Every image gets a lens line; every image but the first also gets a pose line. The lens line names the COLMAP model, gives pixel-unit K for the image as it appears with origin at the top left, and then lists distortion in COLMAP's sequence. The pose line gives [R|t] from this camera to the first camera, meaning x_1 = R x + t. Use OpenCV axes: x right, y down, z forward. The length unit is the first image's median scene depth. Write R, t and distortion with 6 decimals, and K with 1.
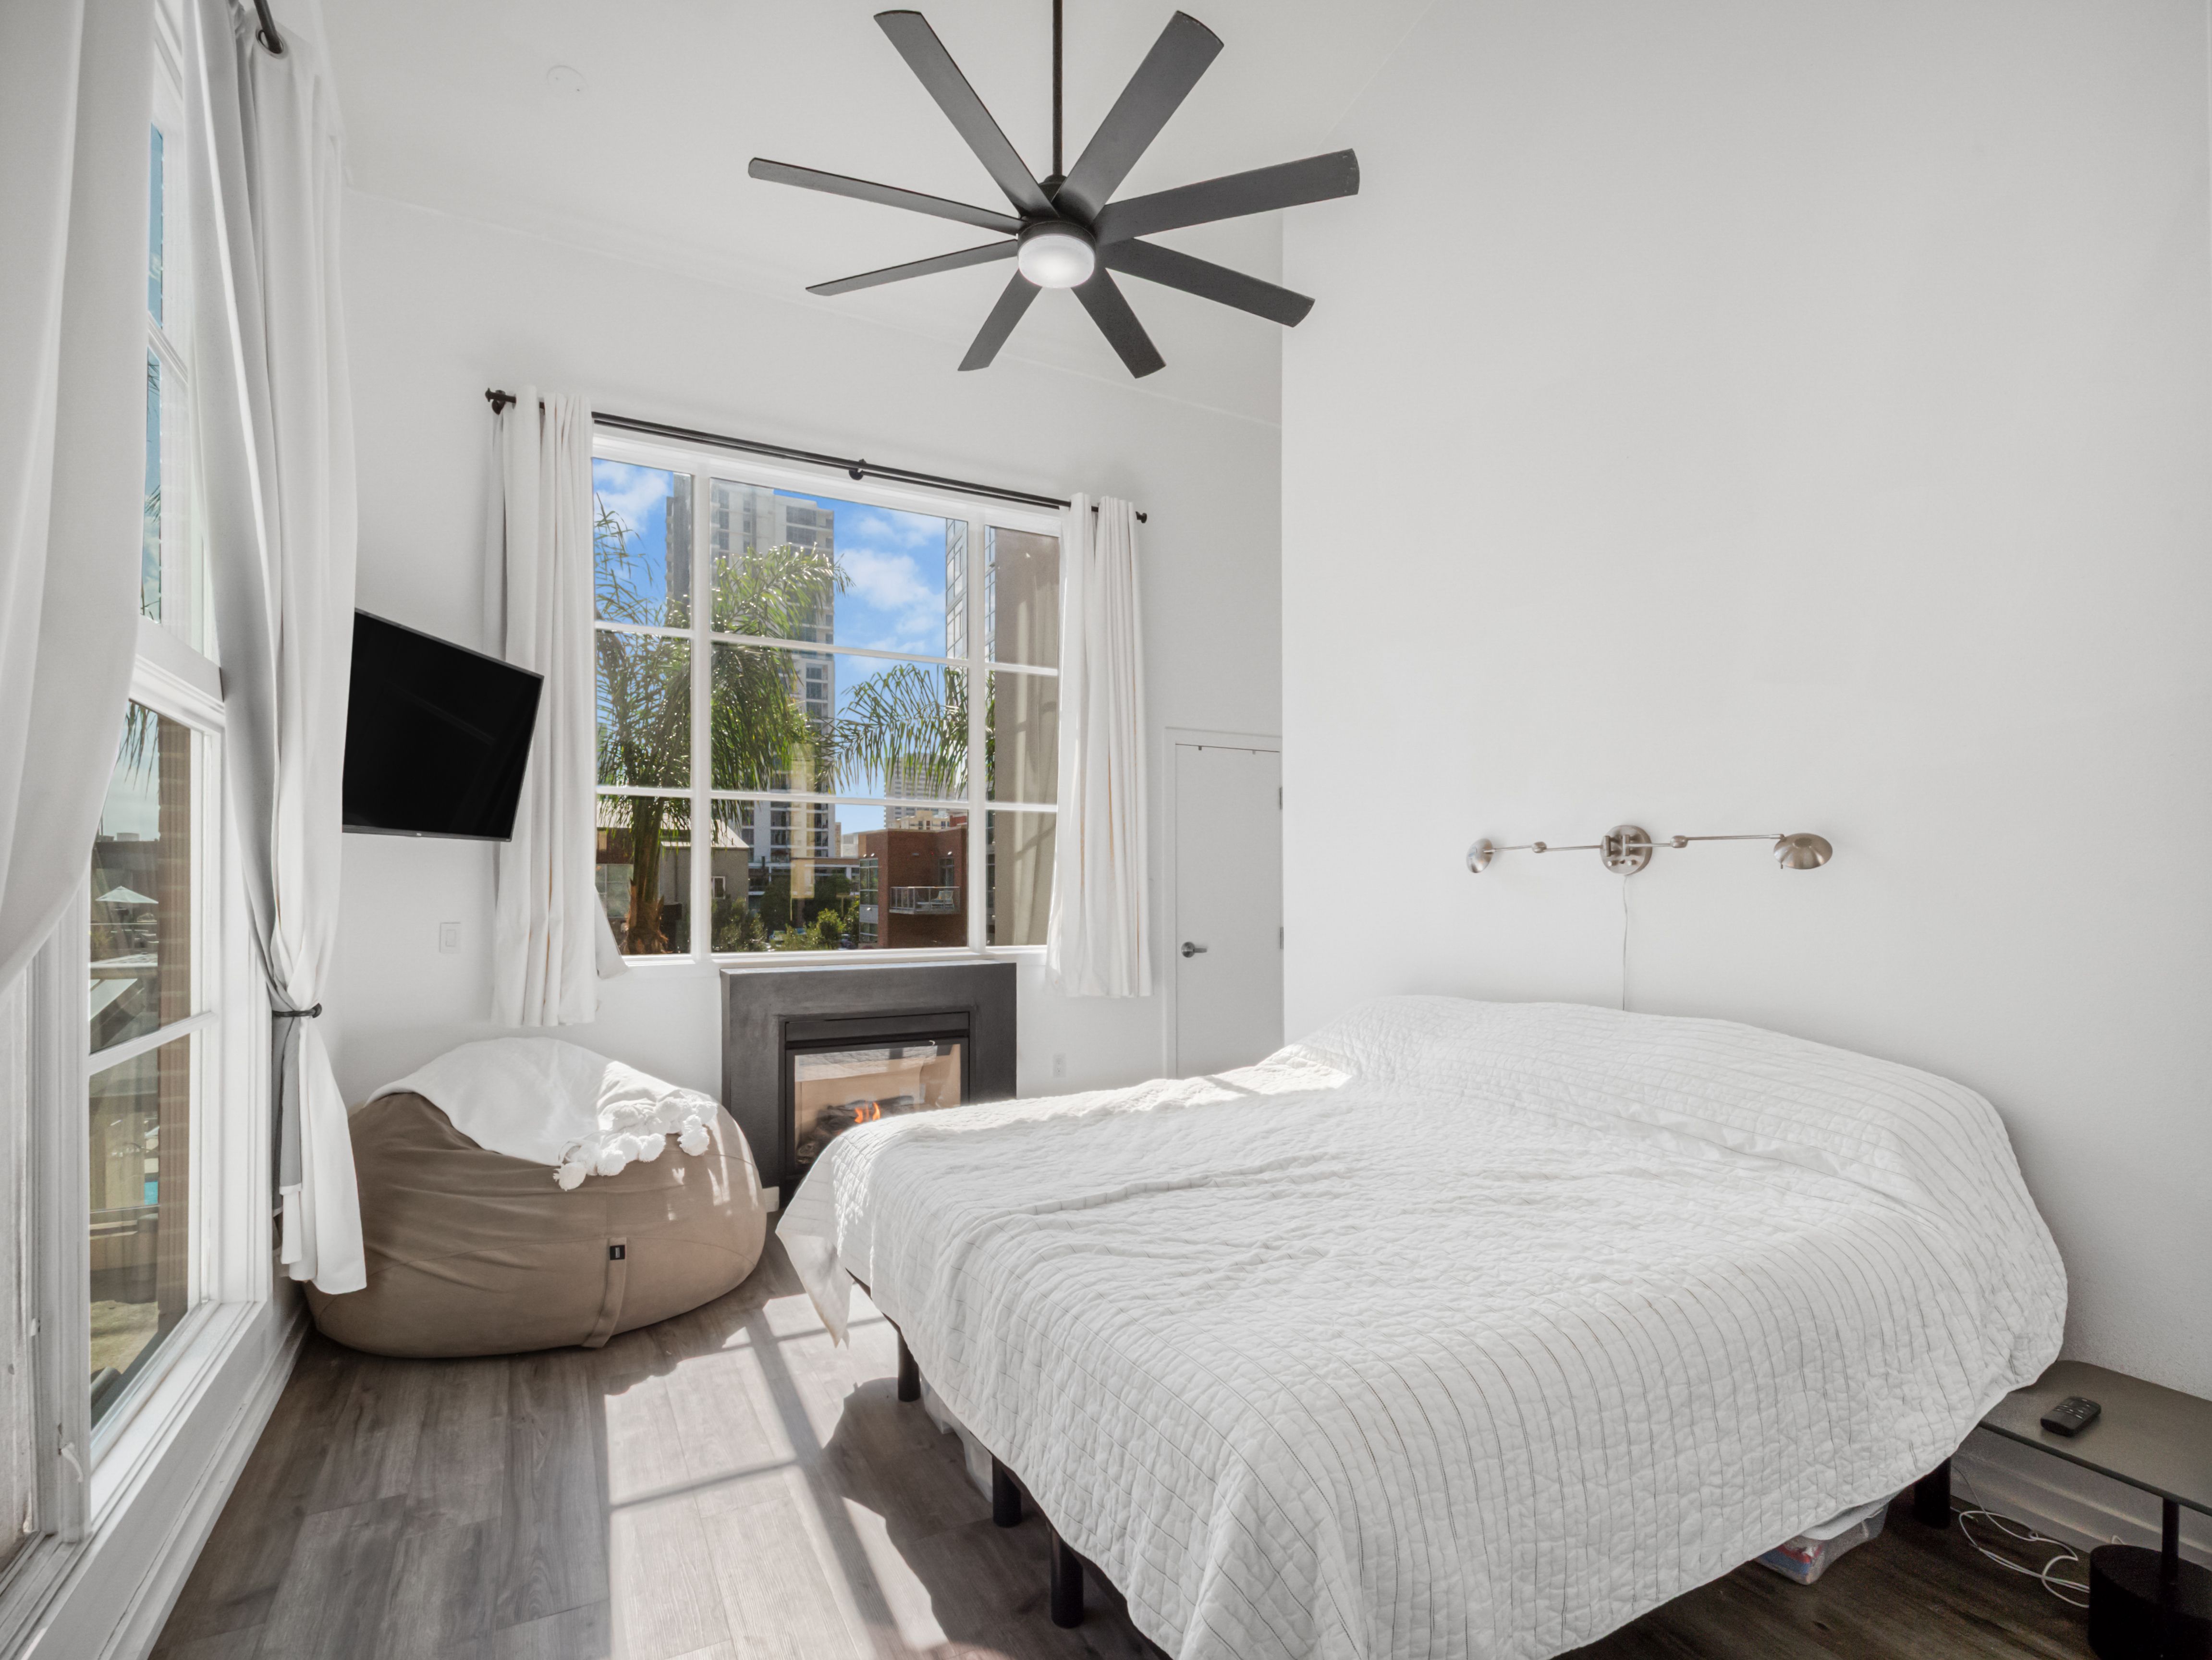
lens RADIAL K [[1036.4, 0, 1099.5], [0, 1036.4, 844.9], [0, 0, 1]] dist [0.003719, -0.008291]
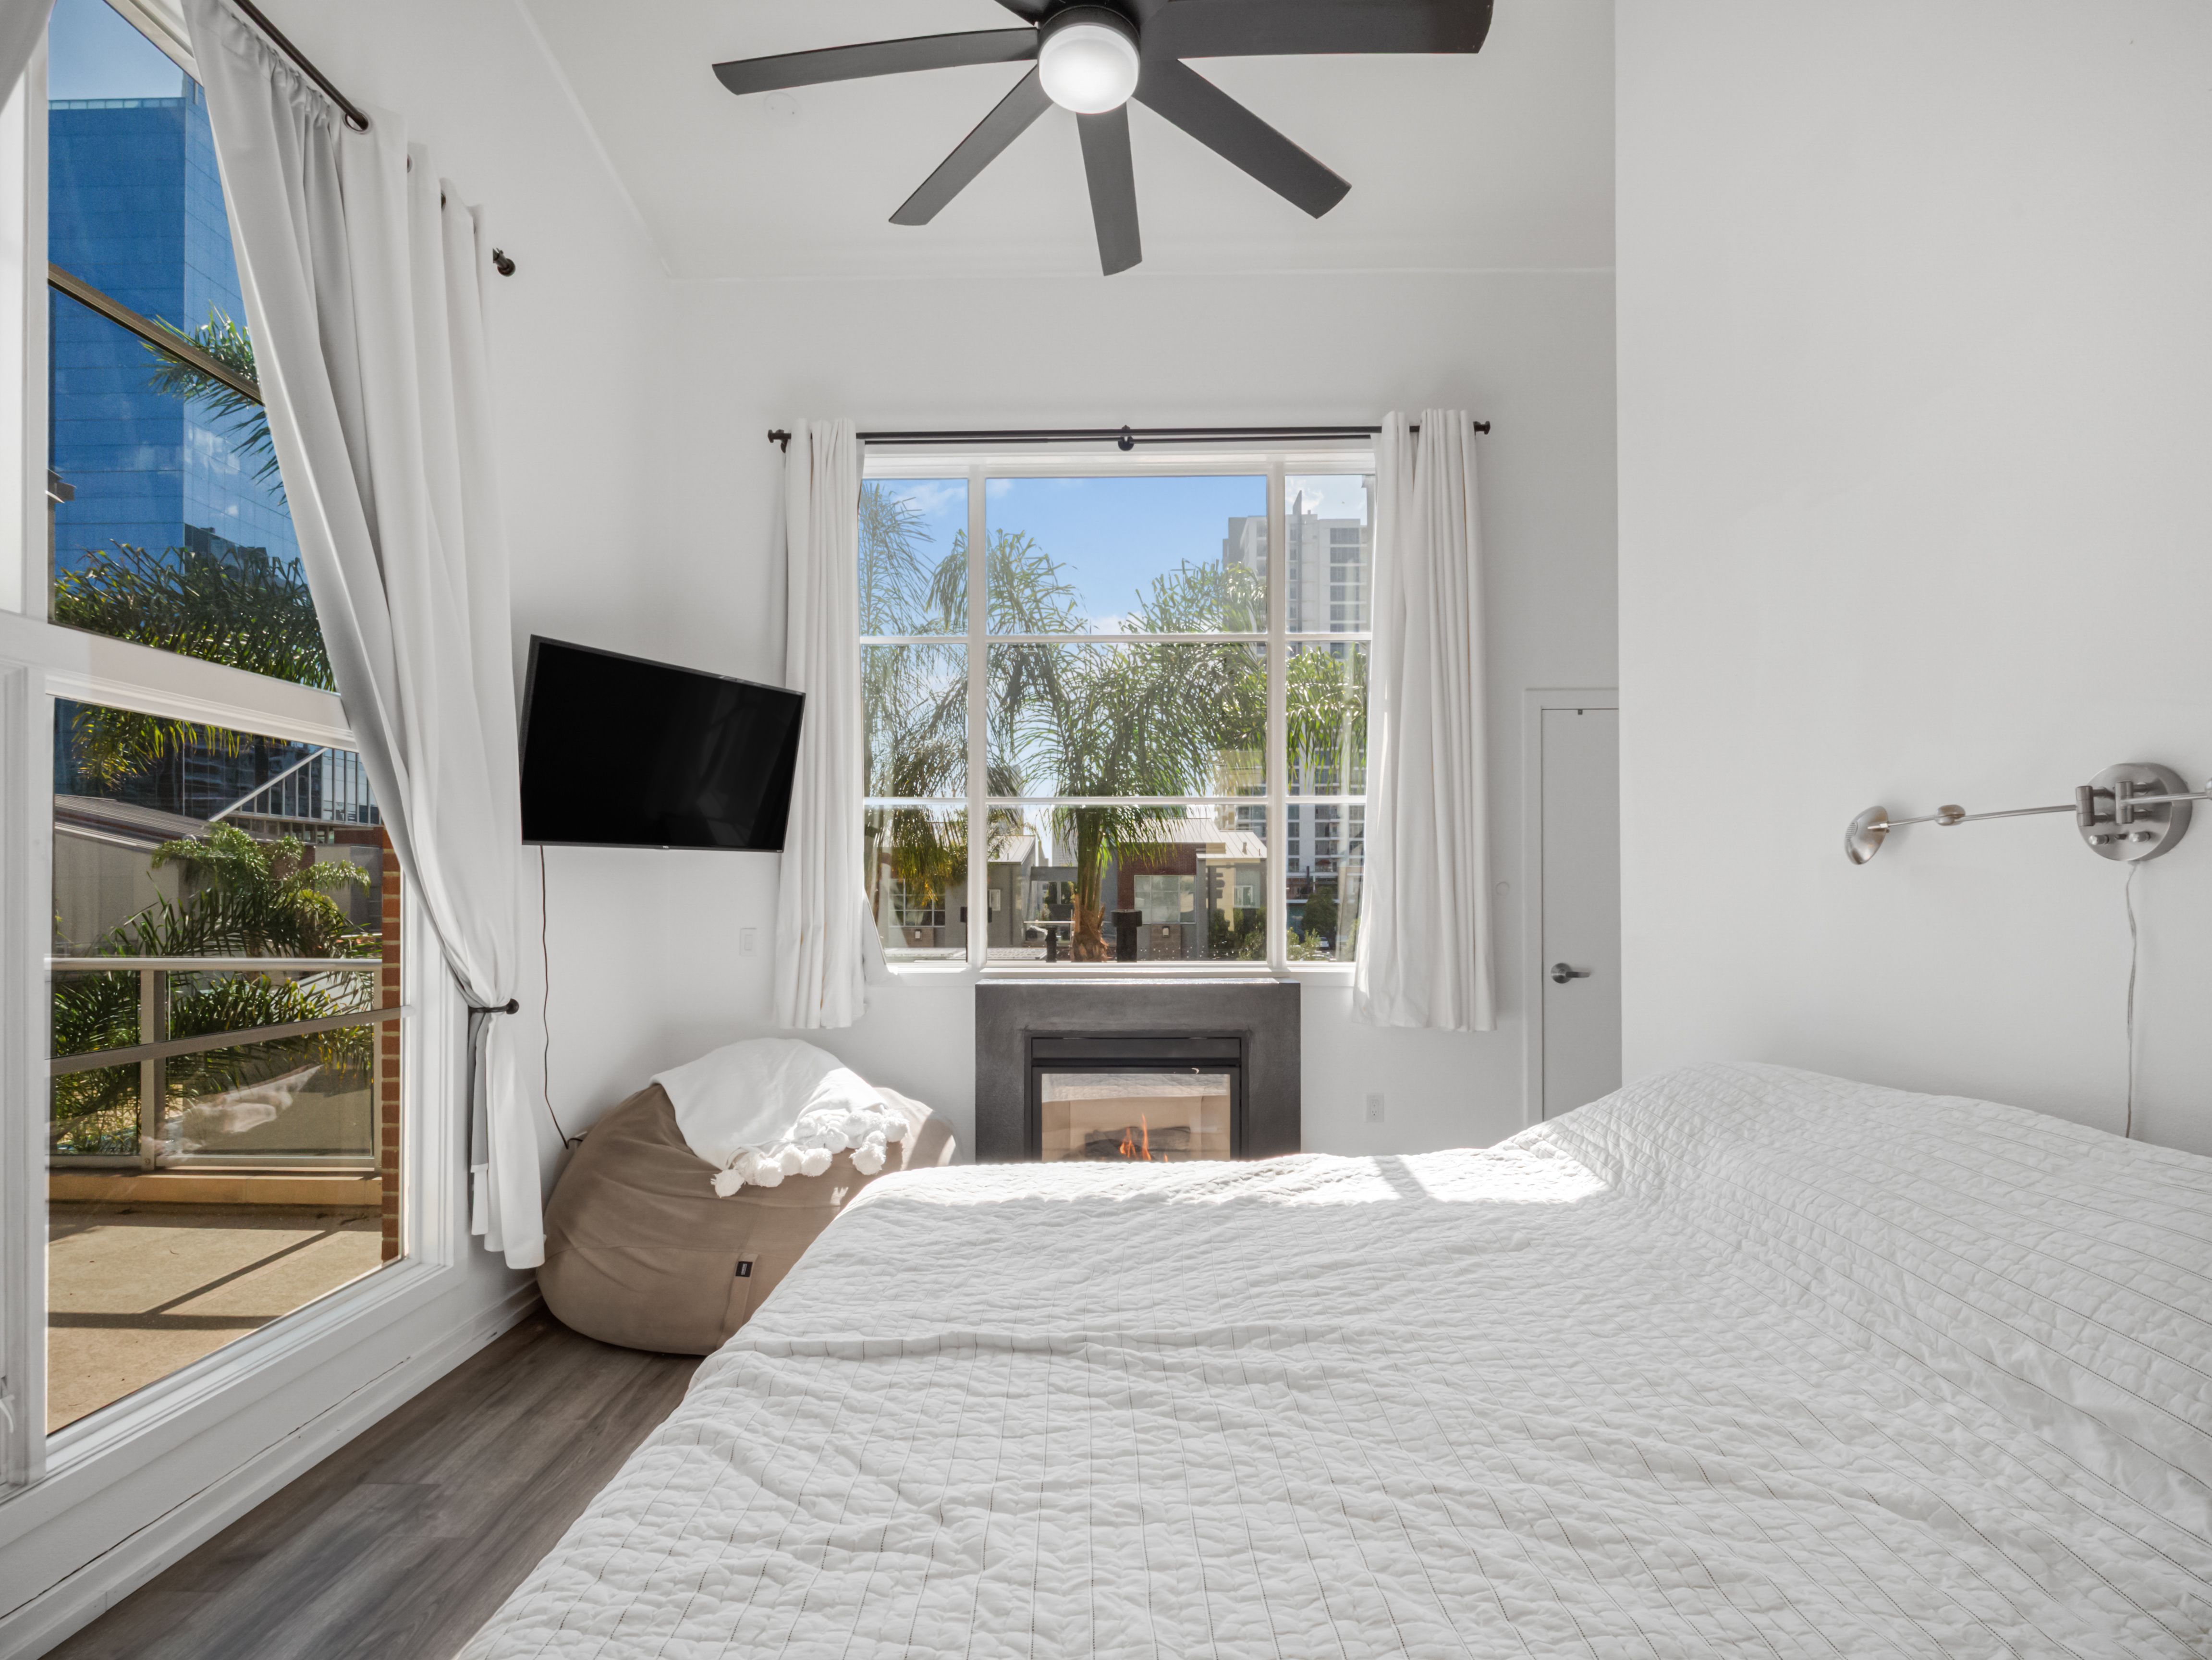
lens RADIAL K [[1026.5, 0, 1114.0], [0, 1026.5, 863.1], [0, 0, 1]] dist [-0.008331, -0.001443]
pose [[0.878265, -0.018890, -0.477801, 0.307639], [0.023315, 0.999723, 0.003332, 0.016559], [0.477606, -0.014067, 0.878462, 0.326122]]
